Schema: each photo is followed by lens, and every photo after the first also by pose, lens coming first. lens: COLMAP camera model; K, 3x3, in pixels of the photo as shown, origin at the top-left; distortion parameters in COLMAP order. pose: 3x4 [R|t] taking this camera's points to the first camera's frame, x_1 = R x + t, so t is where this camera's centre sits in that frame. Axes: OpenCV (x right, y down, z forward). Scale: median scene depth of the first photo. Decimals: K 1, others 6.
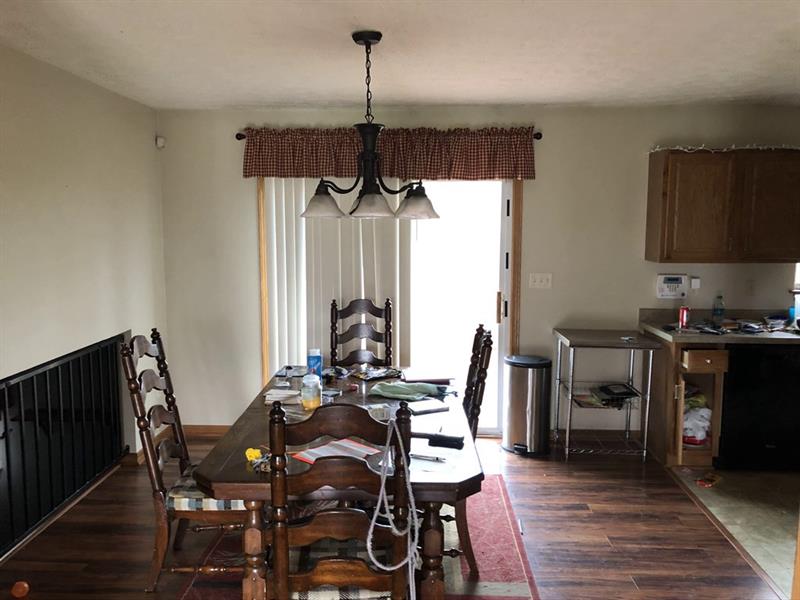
lens RADIAL K [[646.5, 0, 399.7], [0, 646.5, 293.8], [0, 0, 1]] dist [0.040273, -0.005974]
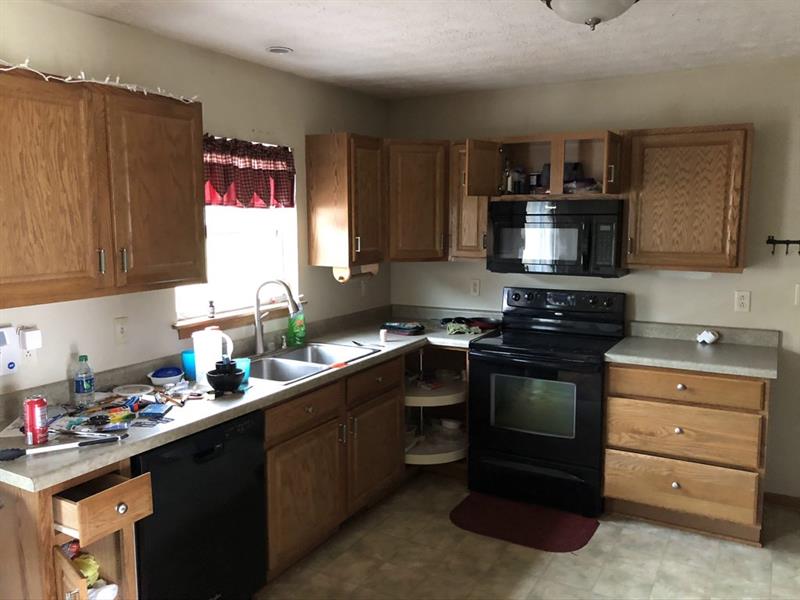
lens RADIAL K [[646.5, 0, 399.7], [0, 646.5, 293.8], [0, 0, 1]] dist [0.040273, -0.005974]
pose [[0.475066, -0.112929, 0.872673, 0.154315], [0.108419, 0.991686, 0.069308, -0.061127], [-0.873245, 0.061689, 0.483360, 0.530907]]
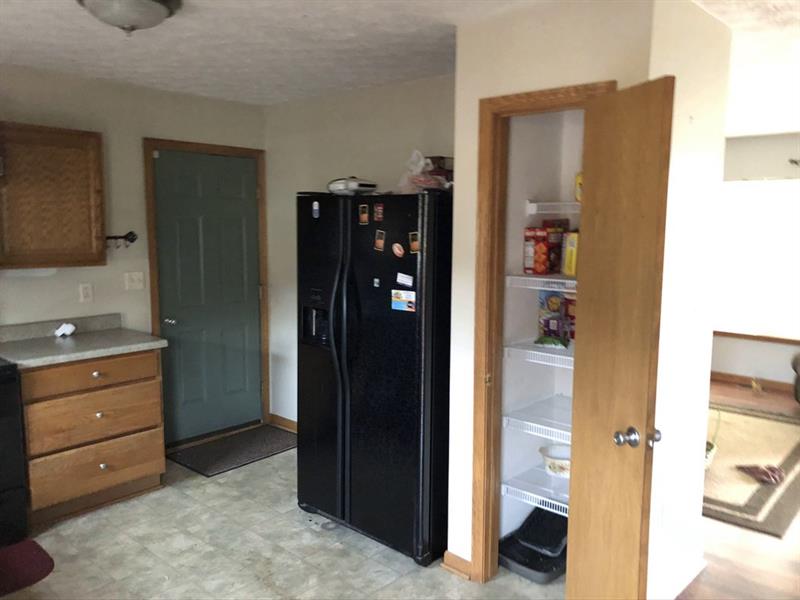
lens RADIAL K [[655.1, 0, 400.0], [0, 655.1, 300.0], [0, 0, 1]] dist [0.002195, 0.000183]
pose [[-0.753390, -0.089775, 0.651417, 0.153759], [0.065458, 0.975477, 0.210141, -0.096976], [-0.654308, 0.200958, -0.729038, 0.897879]]
